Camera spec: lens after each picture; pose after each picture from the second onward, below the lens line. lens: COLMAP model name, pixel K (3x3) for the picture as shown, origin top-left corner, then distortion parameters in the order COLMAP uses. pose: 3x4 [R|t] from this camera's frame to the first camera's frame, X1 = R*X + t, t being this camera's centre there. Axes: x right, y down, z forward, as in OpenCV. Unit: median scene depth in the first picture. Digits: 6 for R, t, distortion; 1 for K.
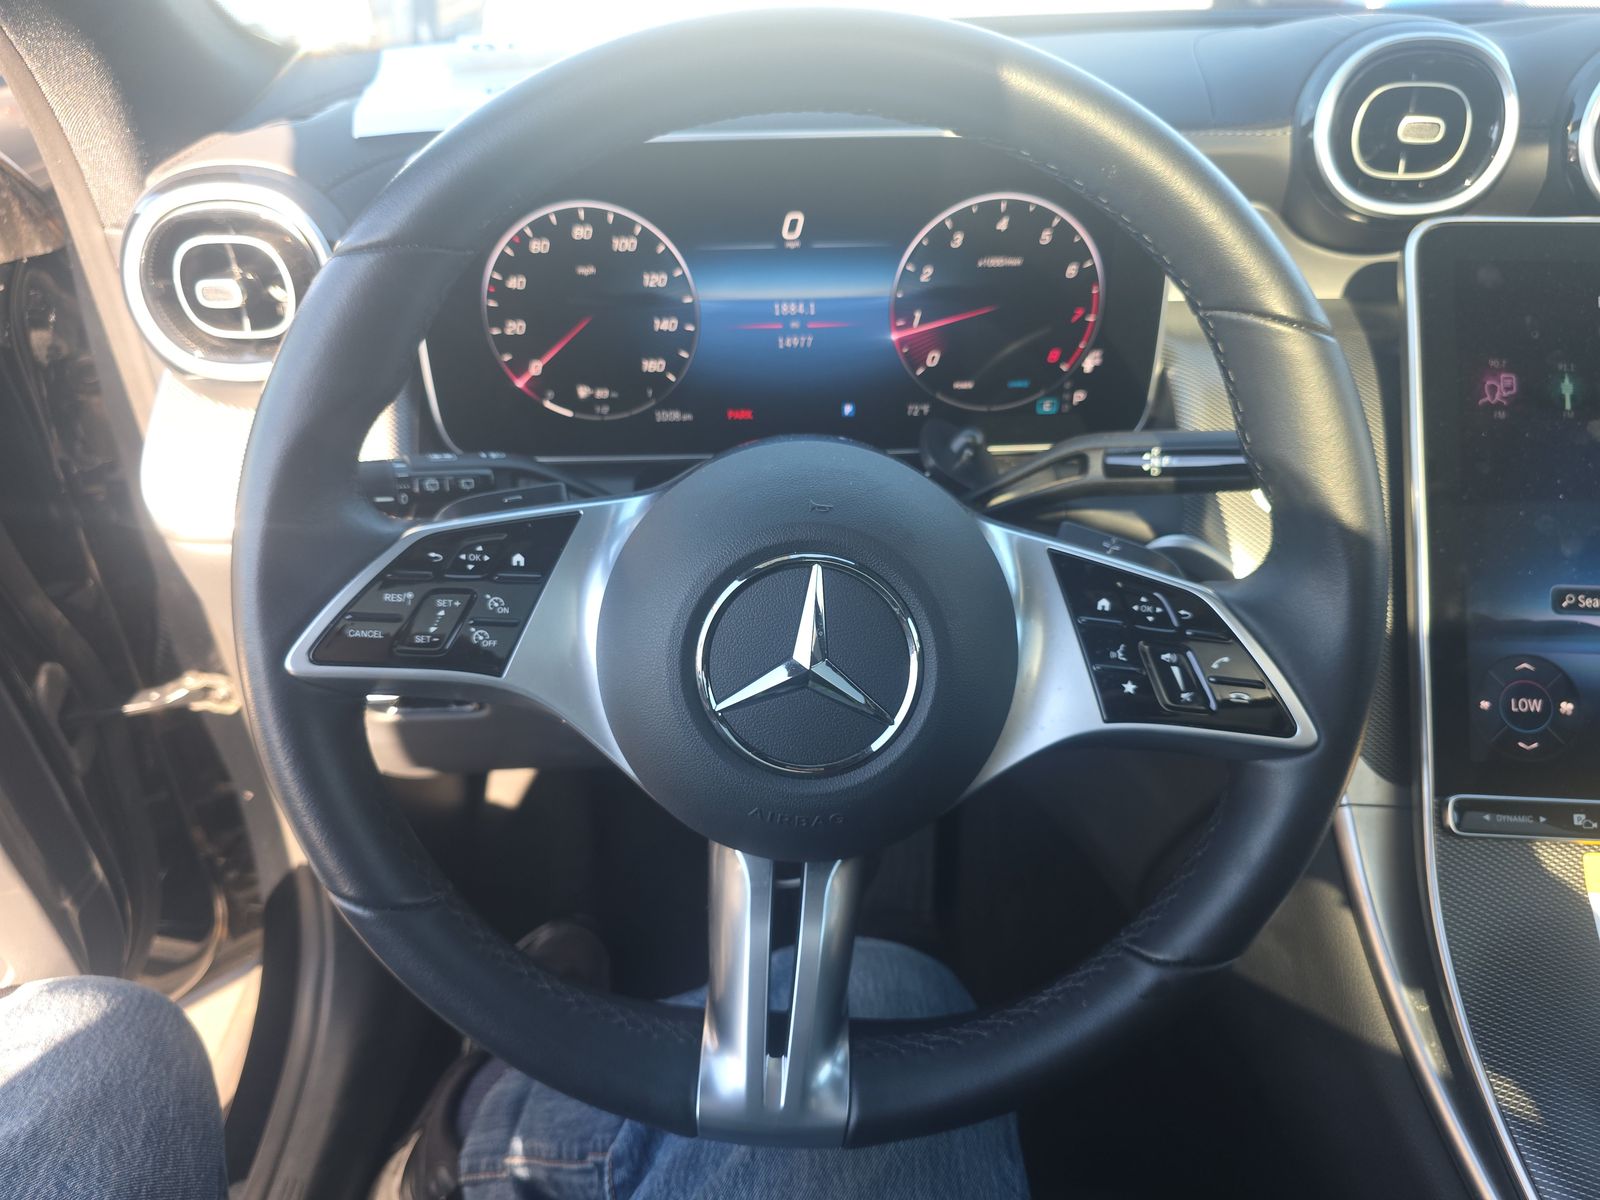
lens RADIAL K [[1098.7, 0, 800.0], [0, 1098.7, 600.0], [0, 0, 1]] dist [0.053704, -0.050188]
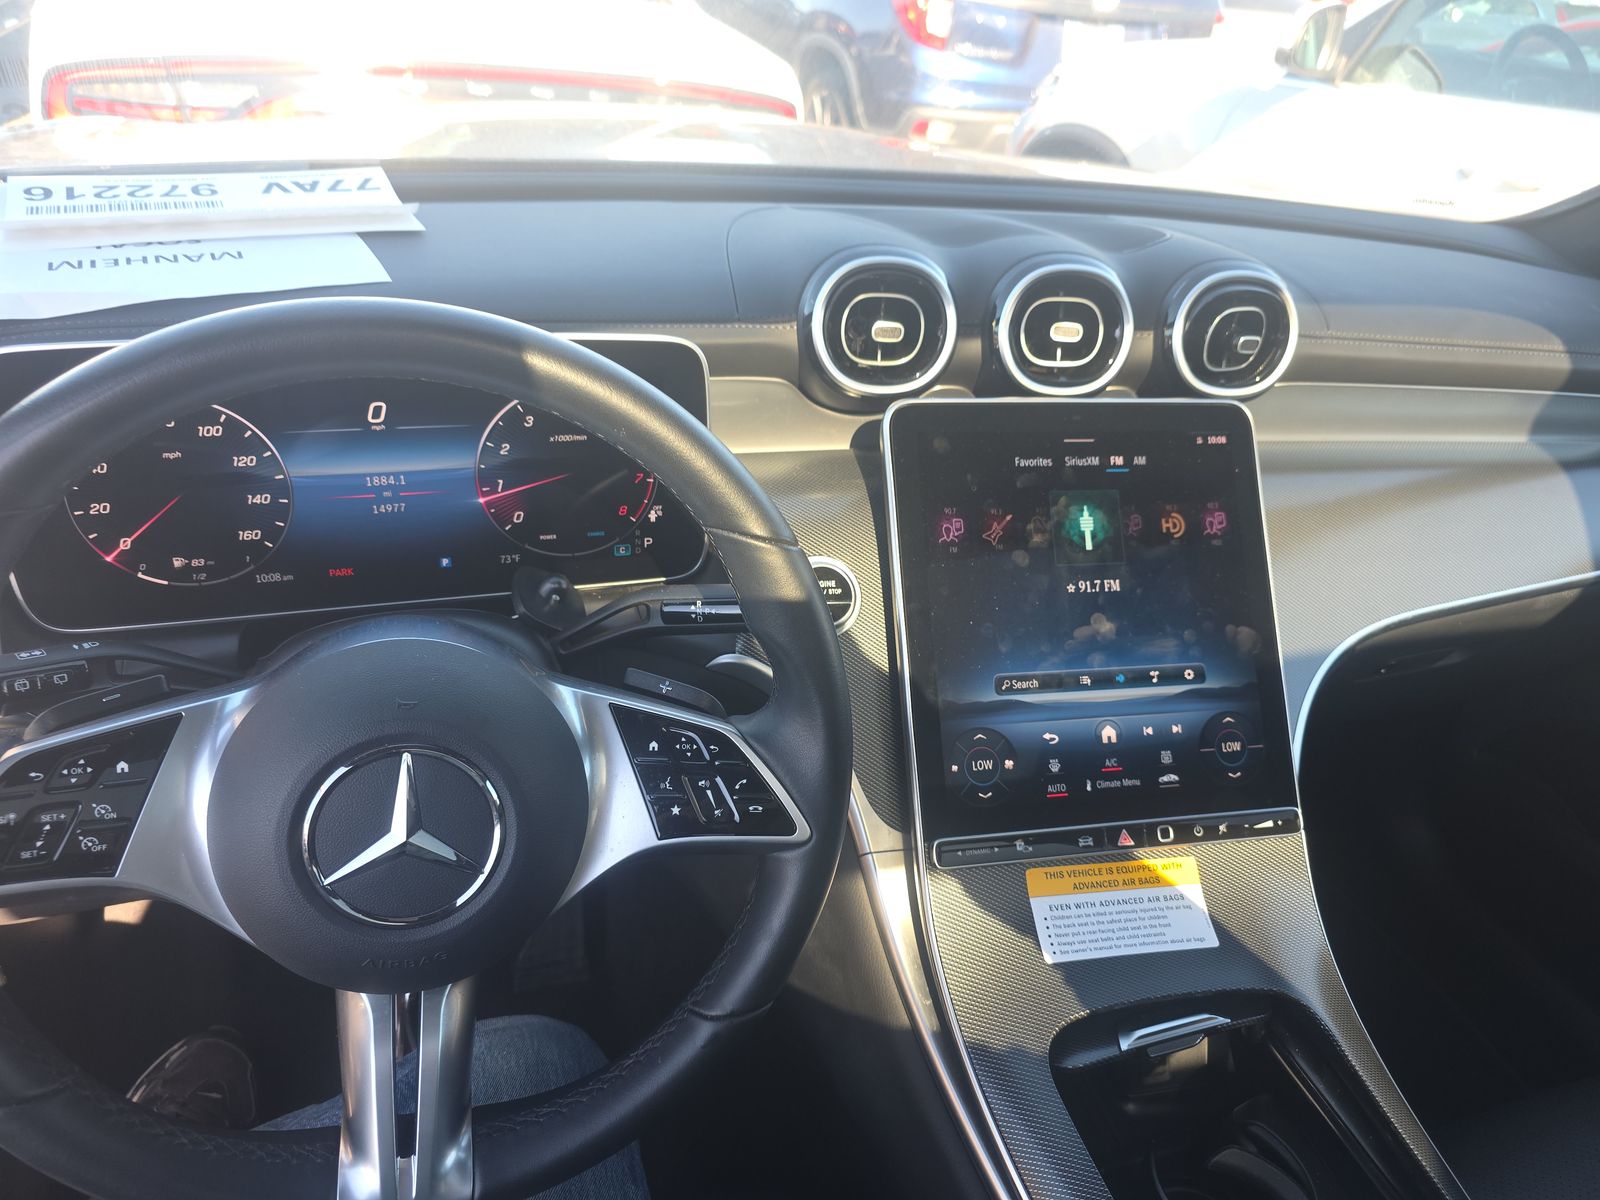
lens RADIAL K [[1070.1, 0, 805.7], [0, 1070.1, 637.5], [0, 0, 1]] dist [0.004729, -0.006940]
pose [[0.946237, -0.073828, 0.314938, 0.046548], [0.072072, 0.997251, 0.017236, -0.097864], [-0.315344, 0.006389, 0.948956, -0.171498]]
